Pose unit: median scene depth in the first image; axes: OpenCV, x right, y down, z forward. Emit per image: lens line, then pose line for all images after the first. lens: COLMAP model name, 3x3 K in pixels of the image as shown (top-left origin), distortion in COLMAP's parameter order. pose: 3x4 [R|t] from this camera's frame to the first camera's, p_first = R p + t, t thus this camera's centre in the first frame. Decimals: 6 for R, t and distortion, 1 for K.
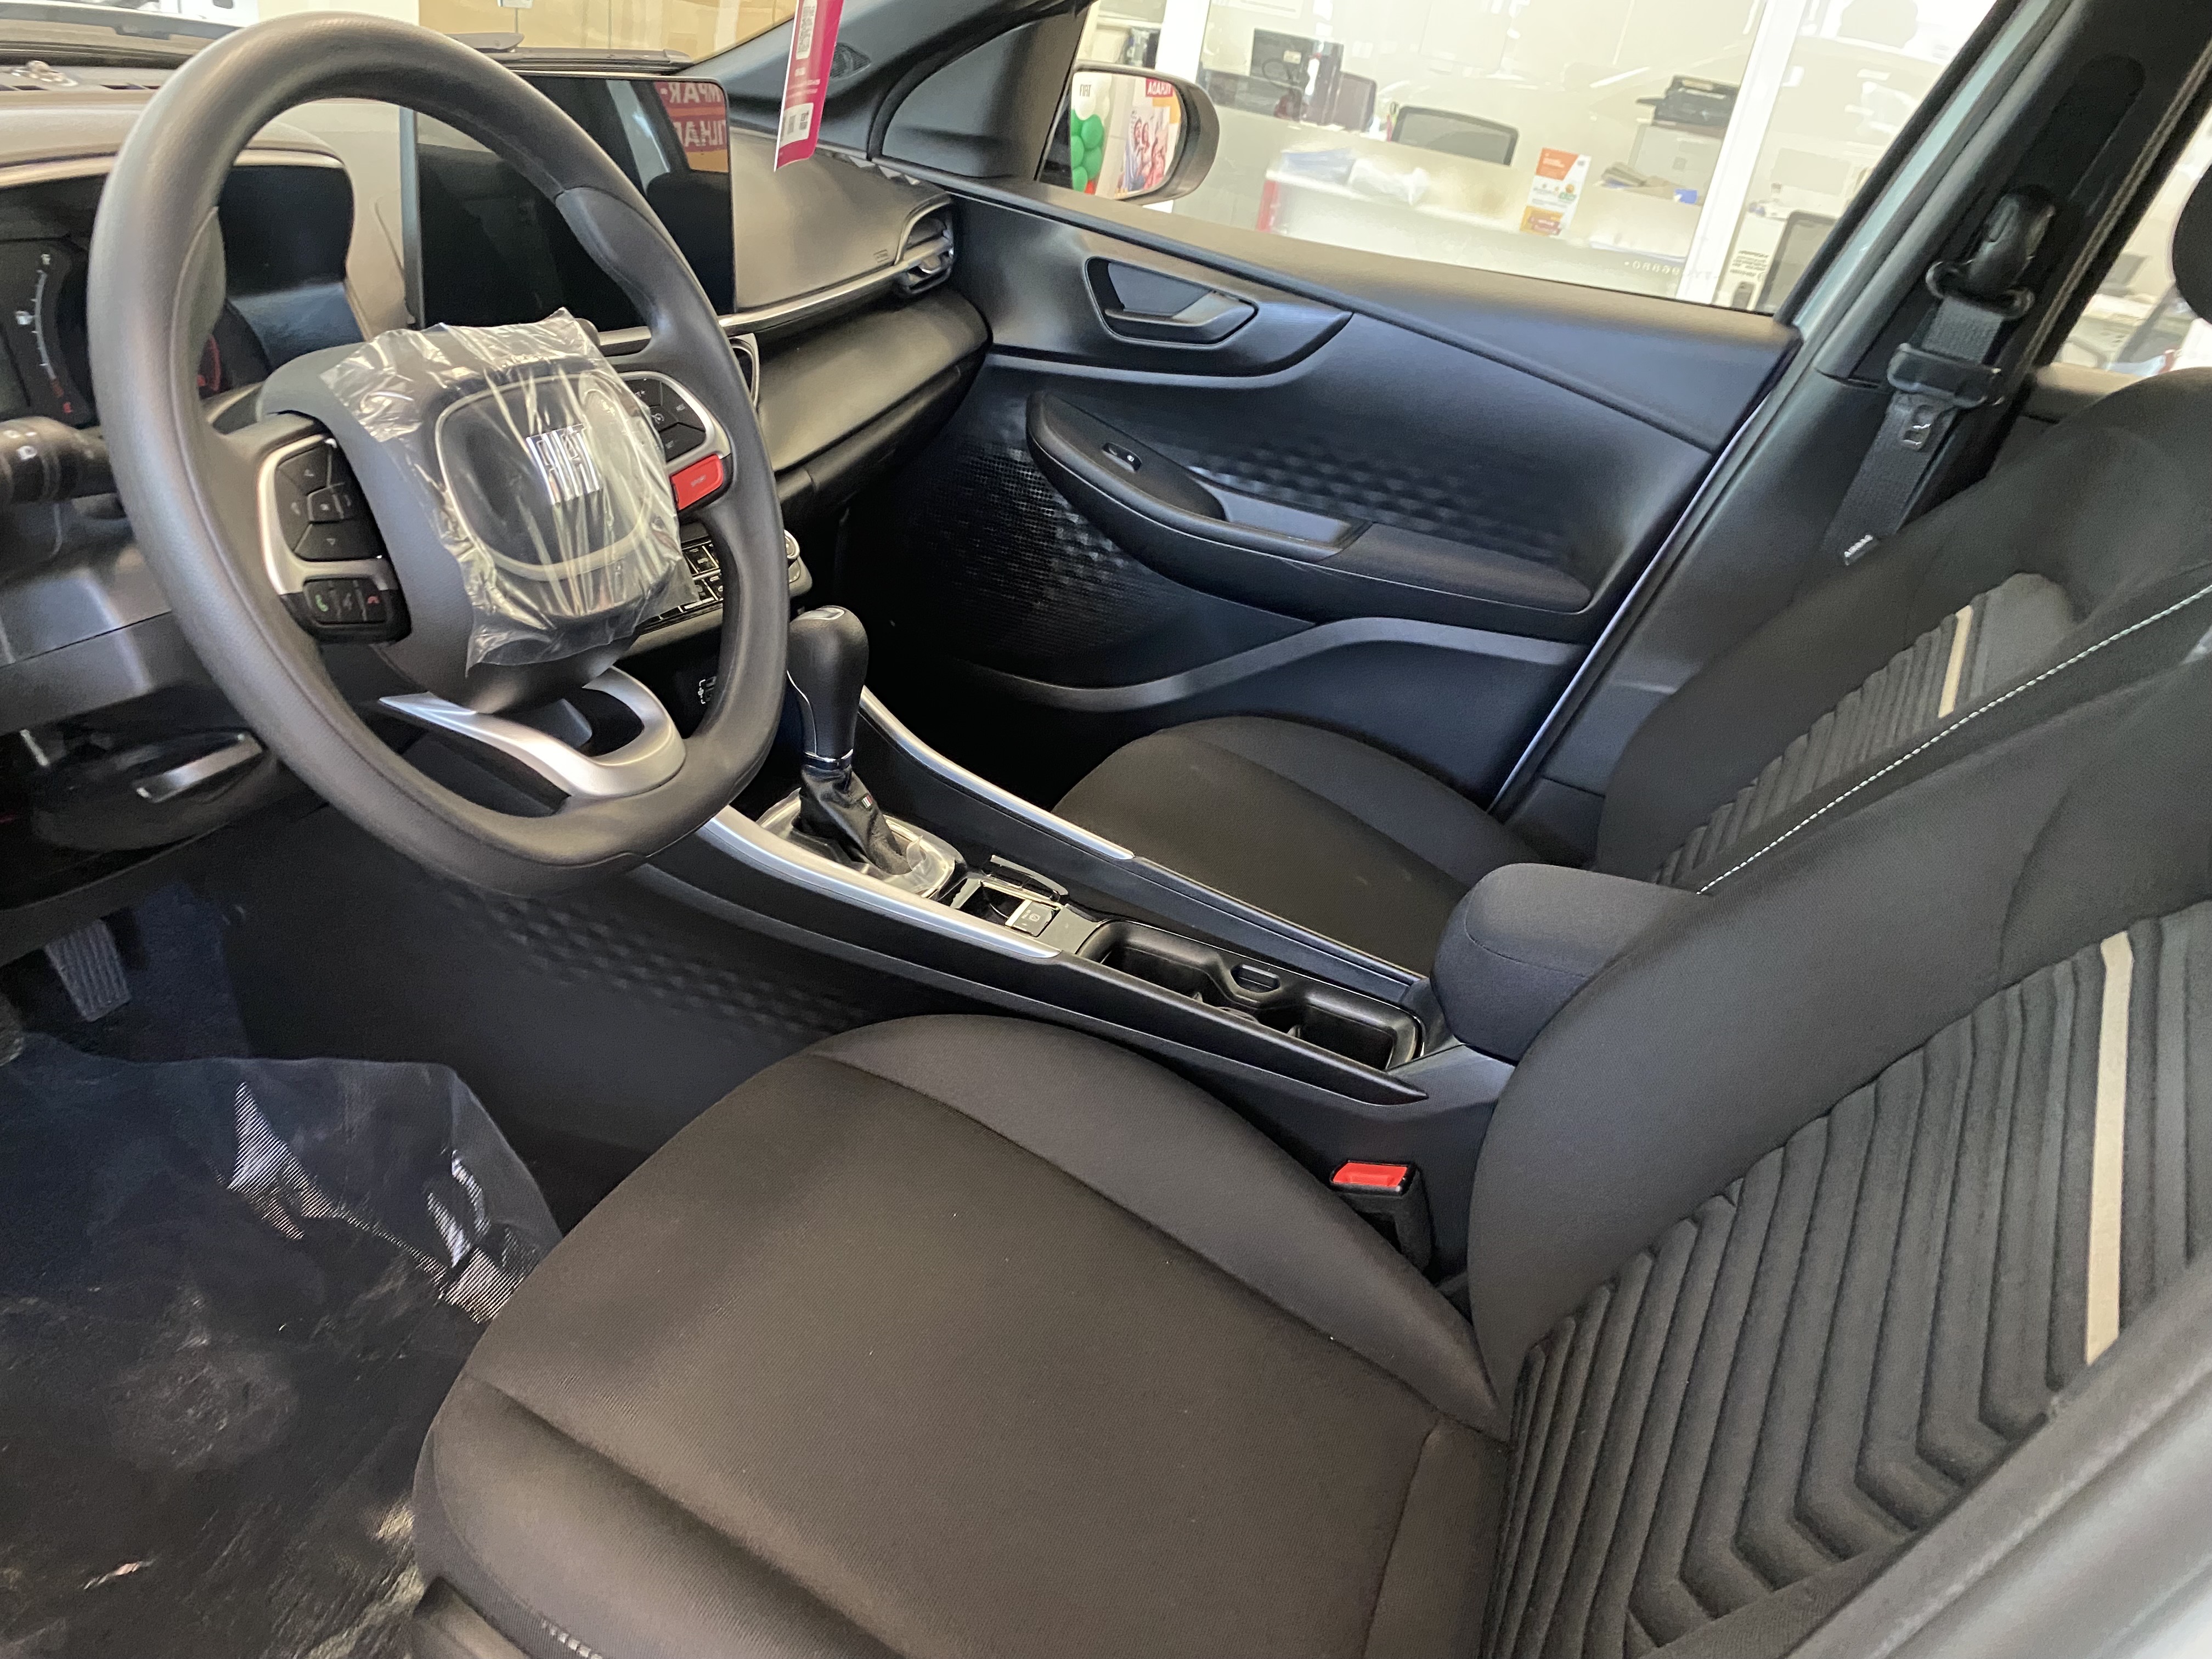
lens RADIAL K [[1685.9, 0, 1094.6], [0, 1685.9, 794.1], [0, 0, 1]] dist [0.000050, -0.000235]
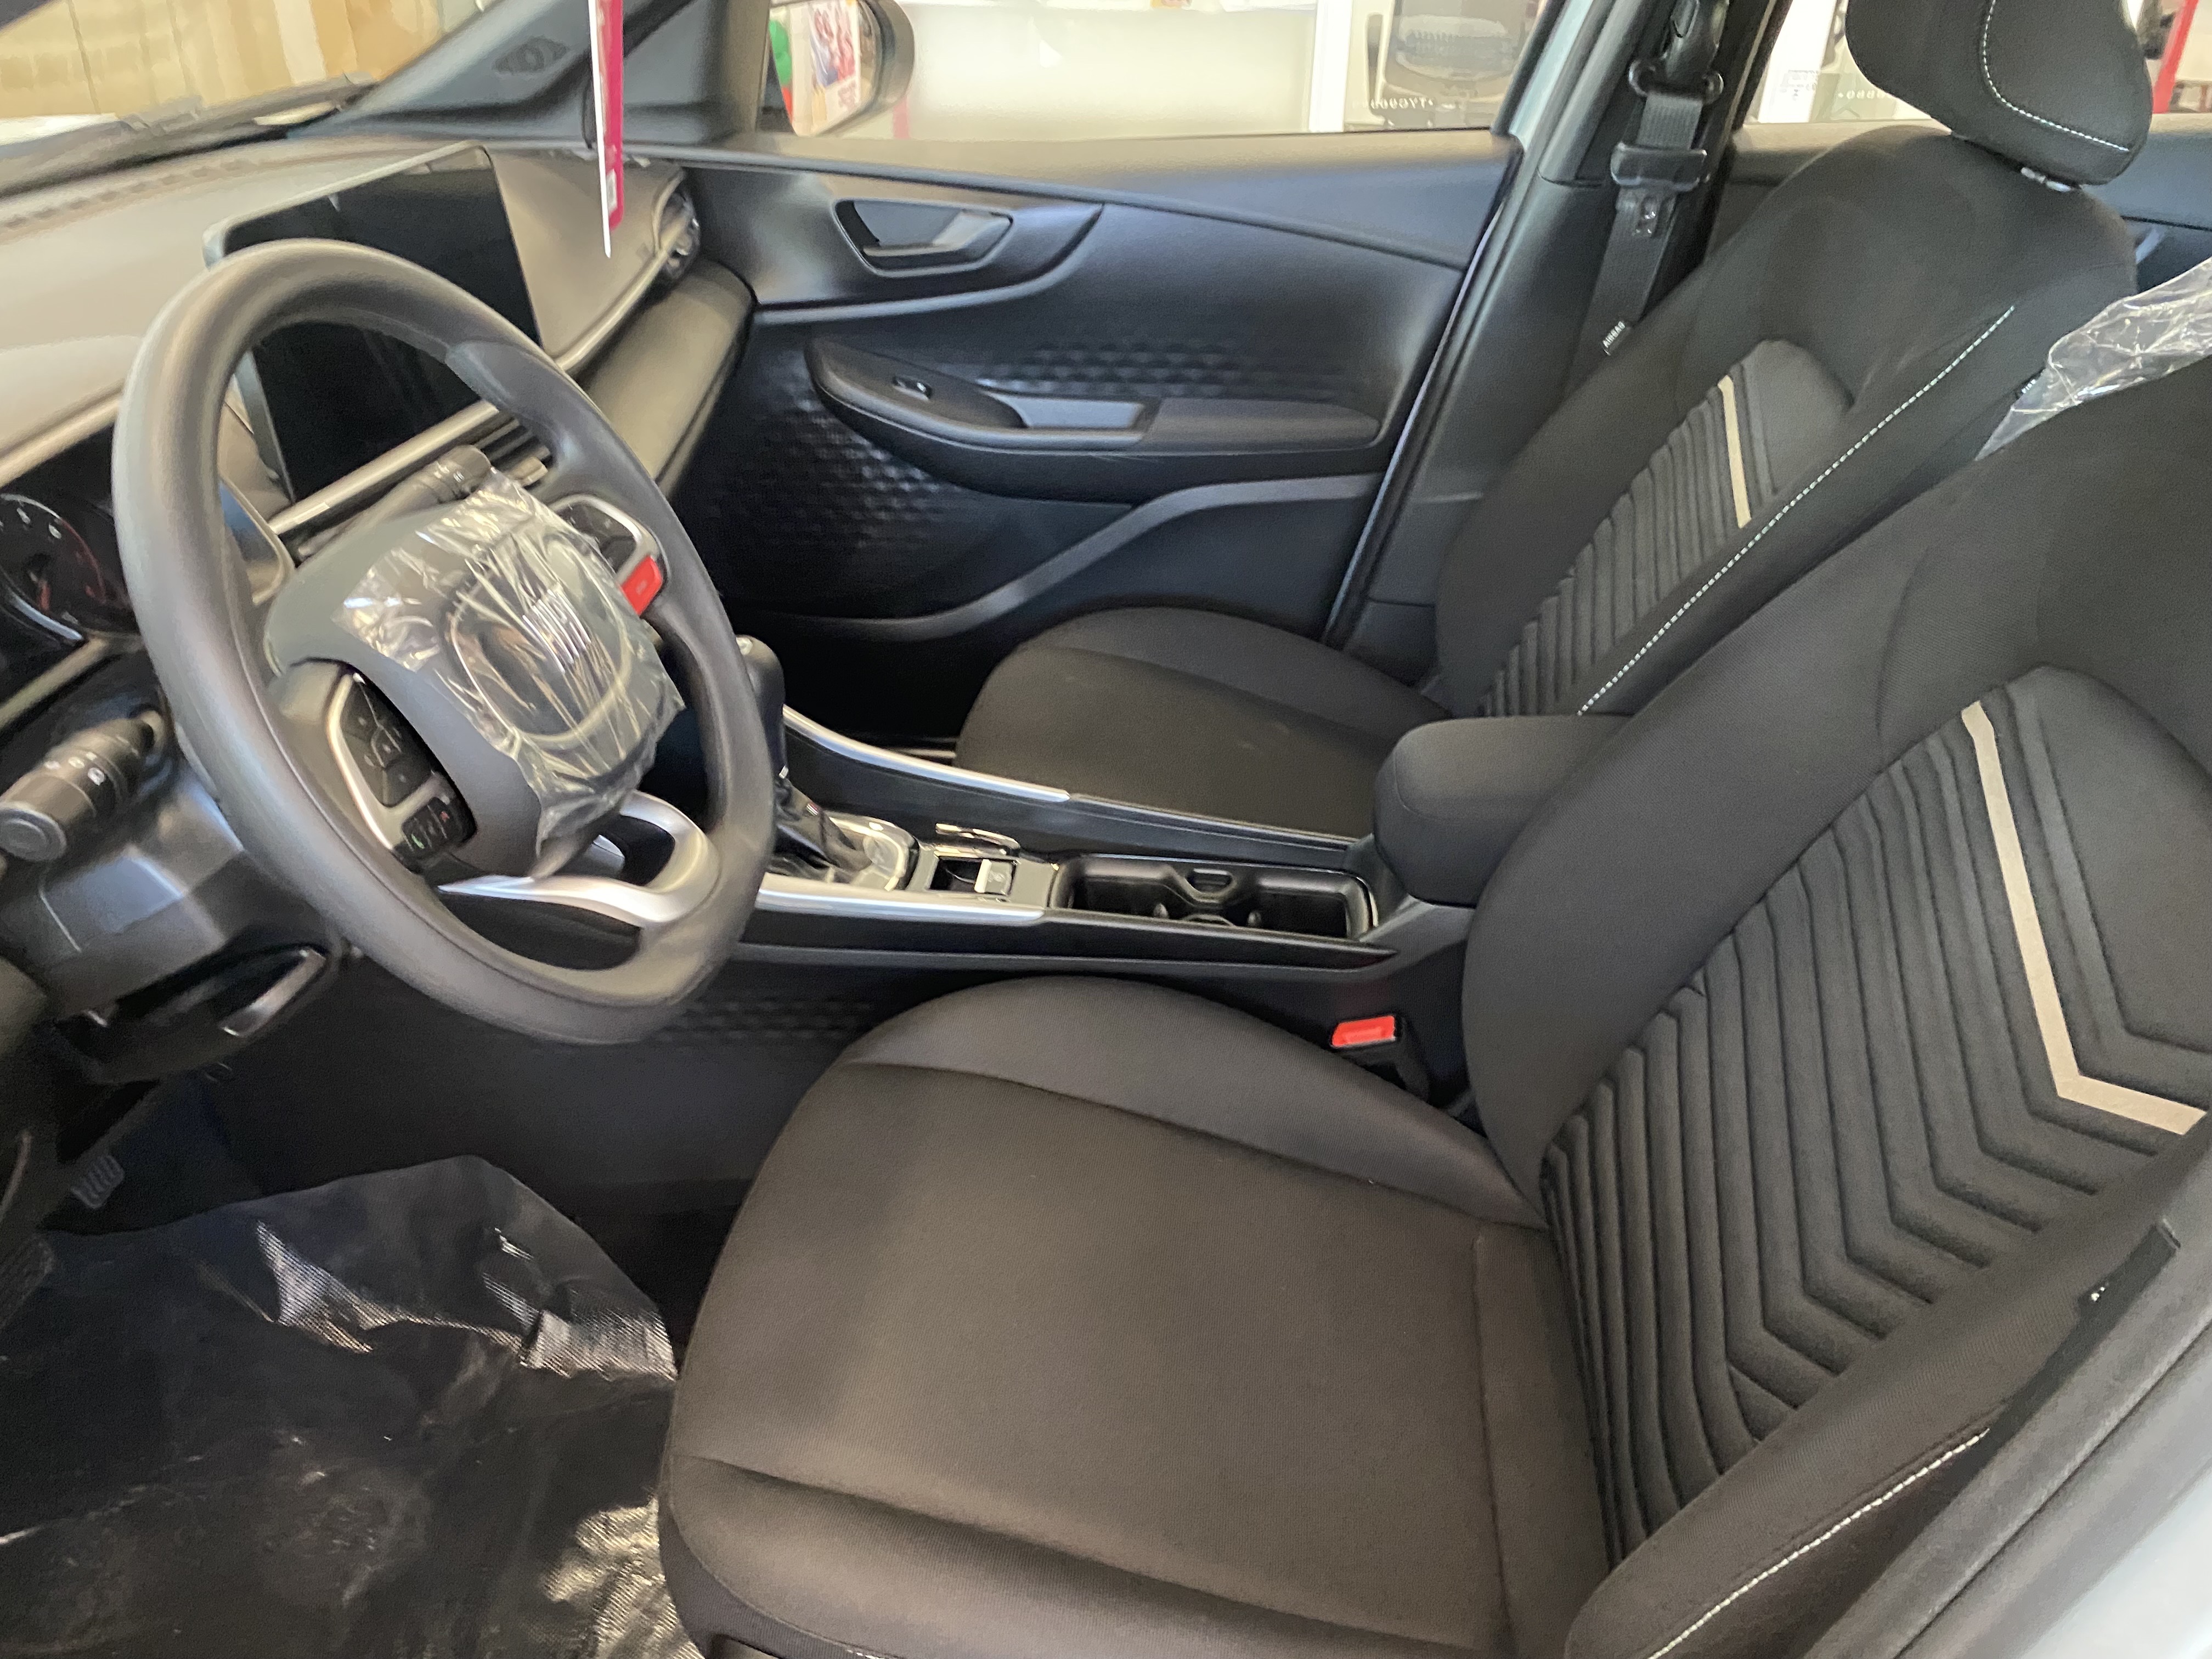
lens RADIAL K [[1687.9, 0, 1082.7], [0, 1687.9, 768.3], [0, 0, 1]] dist [-0.002245, 0.006312]
pose [[0.961387, -0.247113, 0.121124, -0.079260], [0.234541, 0.965962, 0.109123, -0.079364], [-0.143967, -0.076501, 0.986621, -0.044979]]
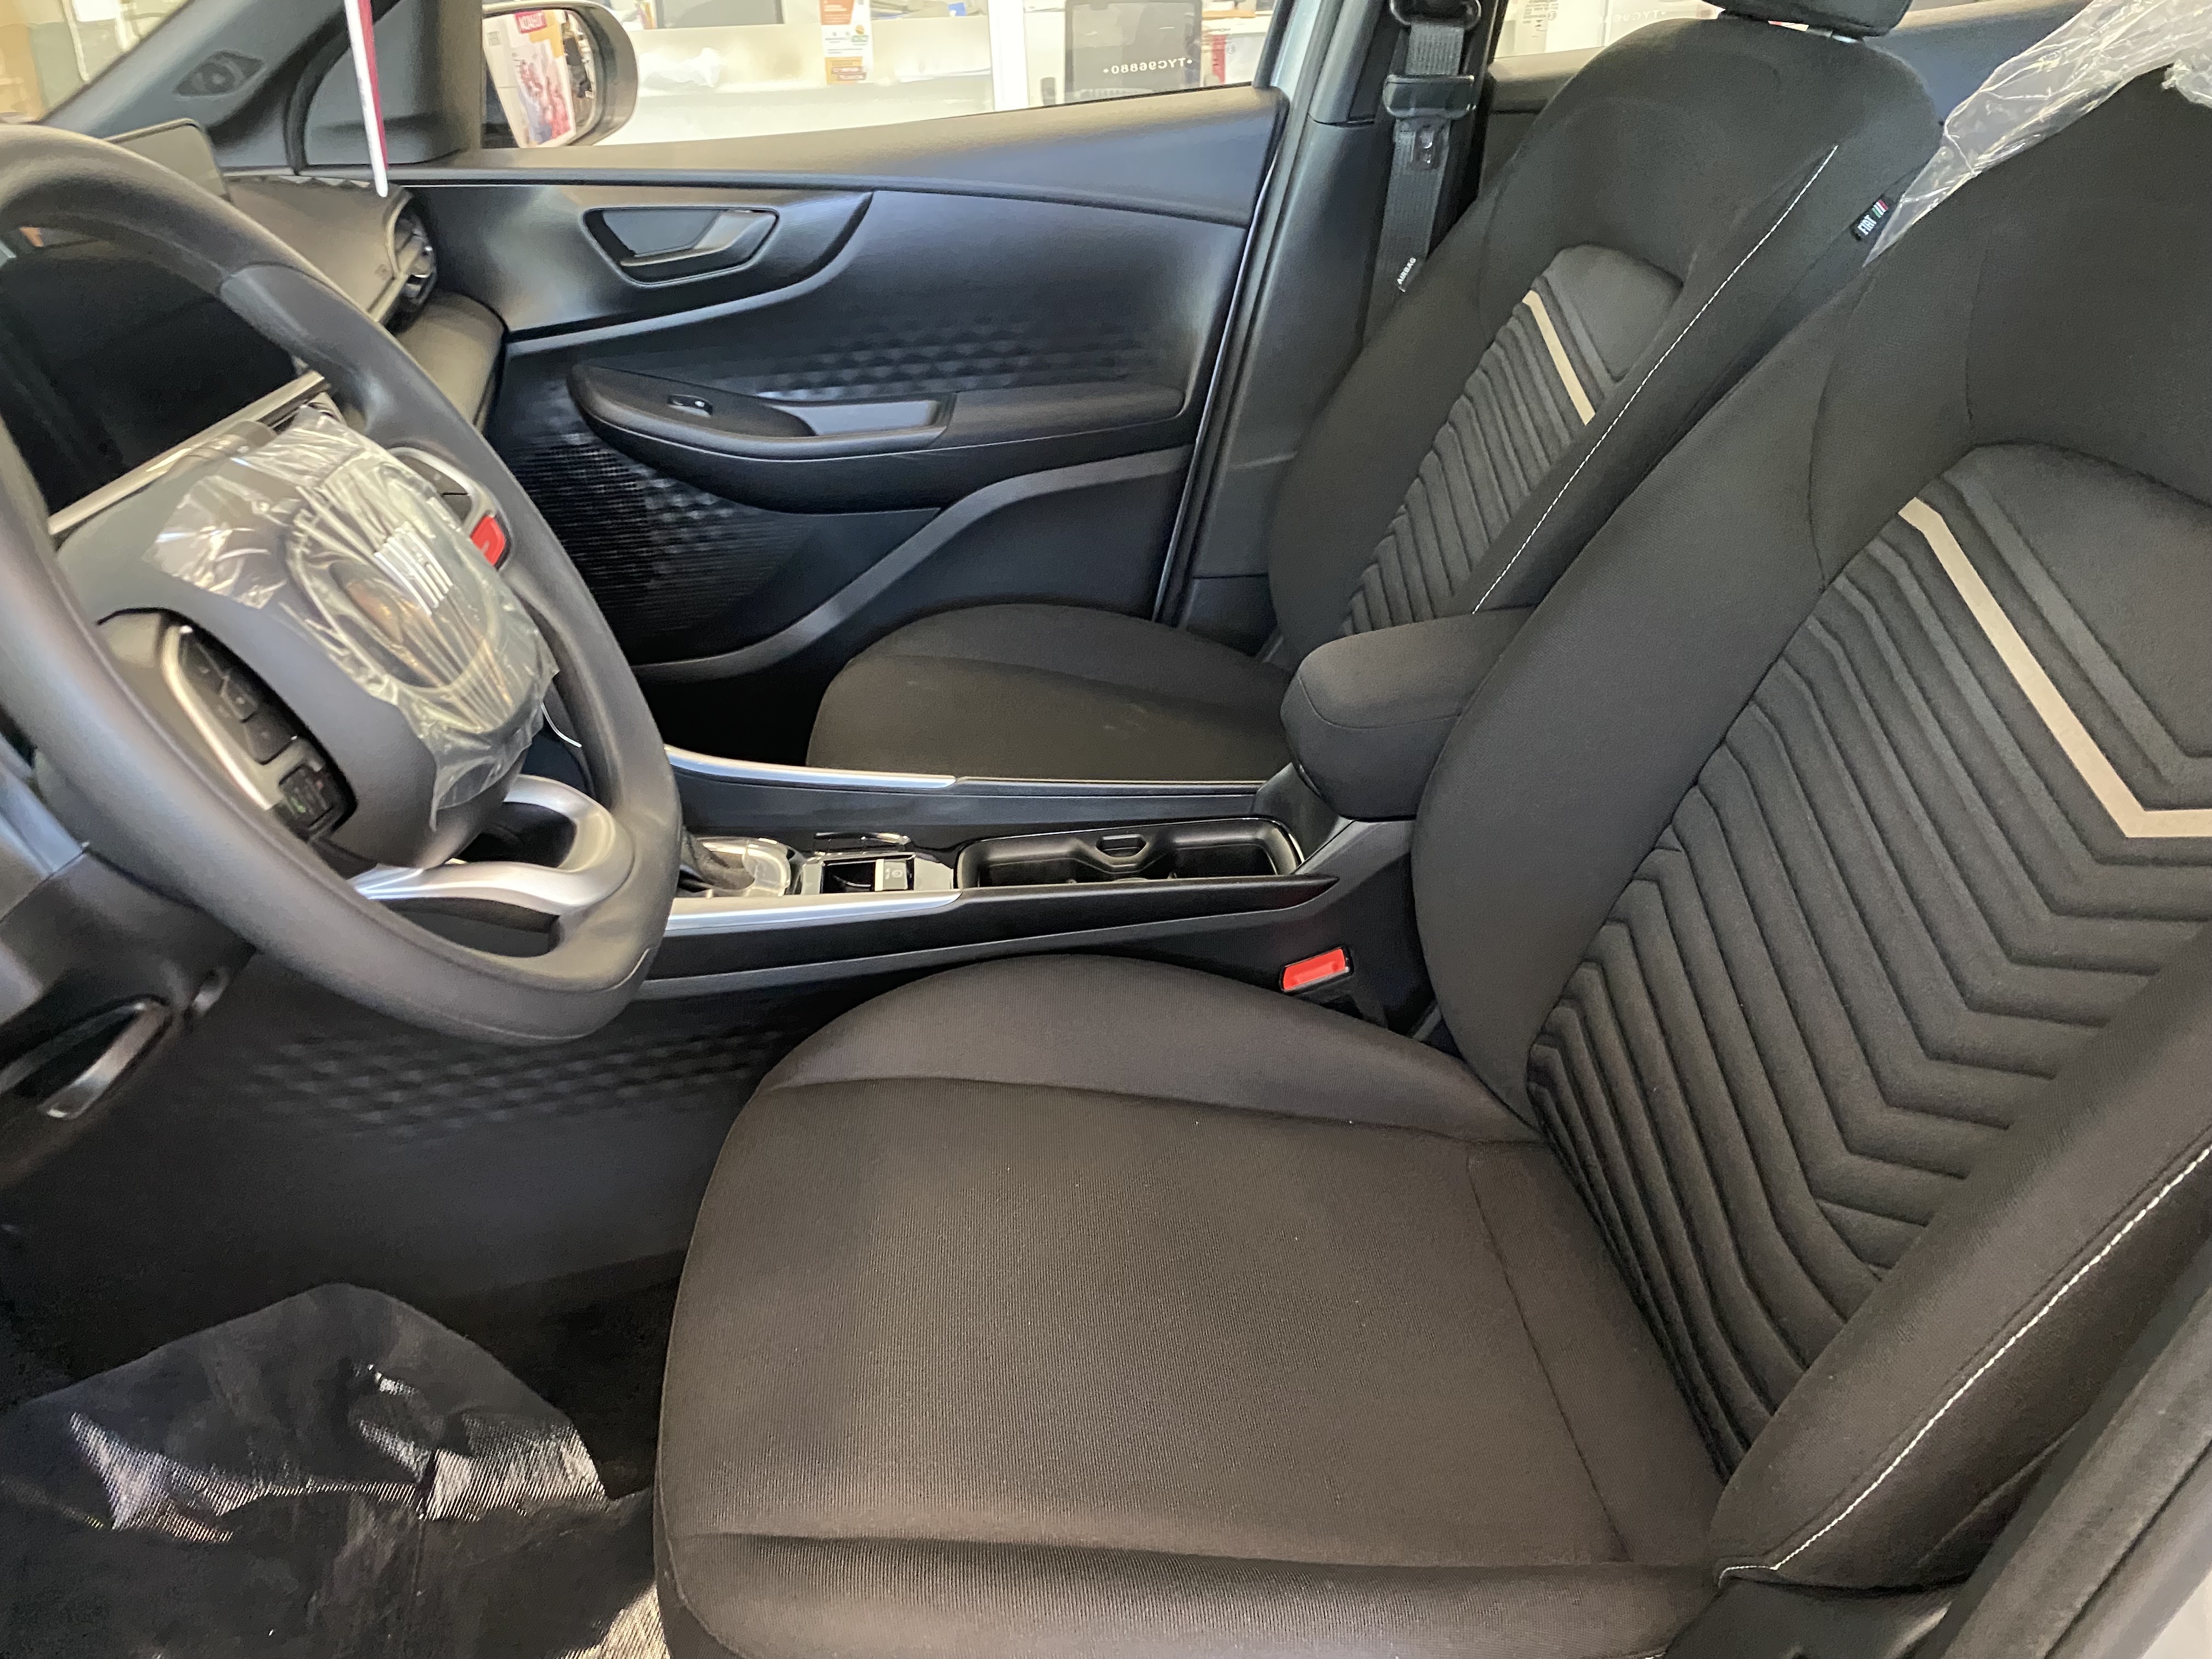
lens RADIAL K [[1685.9, 0, 1094.6], [0, 1685.9, 794.1], [0, 0, 1]] dist [0.000050, -0.000235]
pose [[0.886566, -0.371682, 0.275415, -0.151401], [0.352908, 0.928338, 0.116807, -0.034204], [-0.299093, -0.006361, 0.954203, 0.030006]]
